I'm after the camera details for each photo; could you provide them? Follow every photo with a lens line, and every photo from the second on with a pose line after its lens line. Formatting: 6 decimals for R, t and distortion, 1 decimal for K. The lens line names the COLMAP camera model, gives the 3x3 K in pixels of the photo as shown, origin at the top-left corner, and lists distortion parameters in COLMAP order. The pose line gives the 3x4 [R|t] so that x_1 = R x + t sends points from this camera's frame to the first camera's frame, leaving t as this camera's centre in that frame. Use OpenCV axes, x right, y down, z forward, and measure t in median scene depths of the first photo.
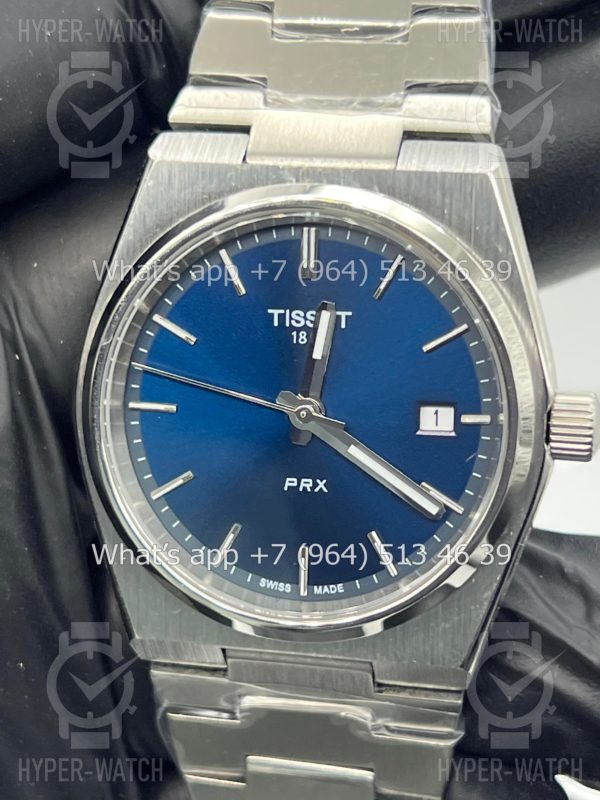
lens RADIAL K [[1927.4, 0, 300.0], [0, 1927.4, 400.0], [0, 0, 1]] dist [0.182618, -0.391245]
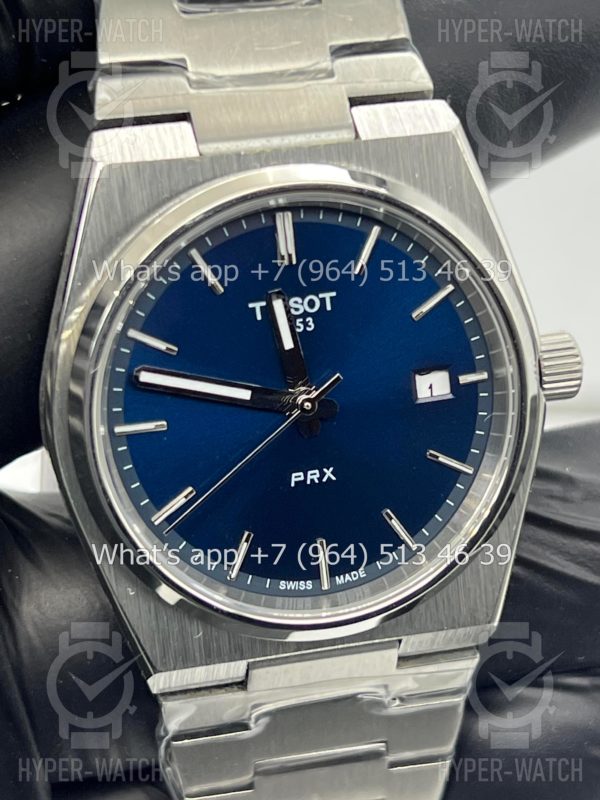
lens RADIAL K [[1927.4, 0, 300.0], [0, 1927.4, 400.0], [0, 0, 1]] dist [0.182618, -0.391245]
pose [[0.910264, -0.188317, 0.368722, -0.350984], [0.166555, 0.981888, 0.090304, -0.081741], [-0.379049, -0.020788, 0.925143, 0.111636]]
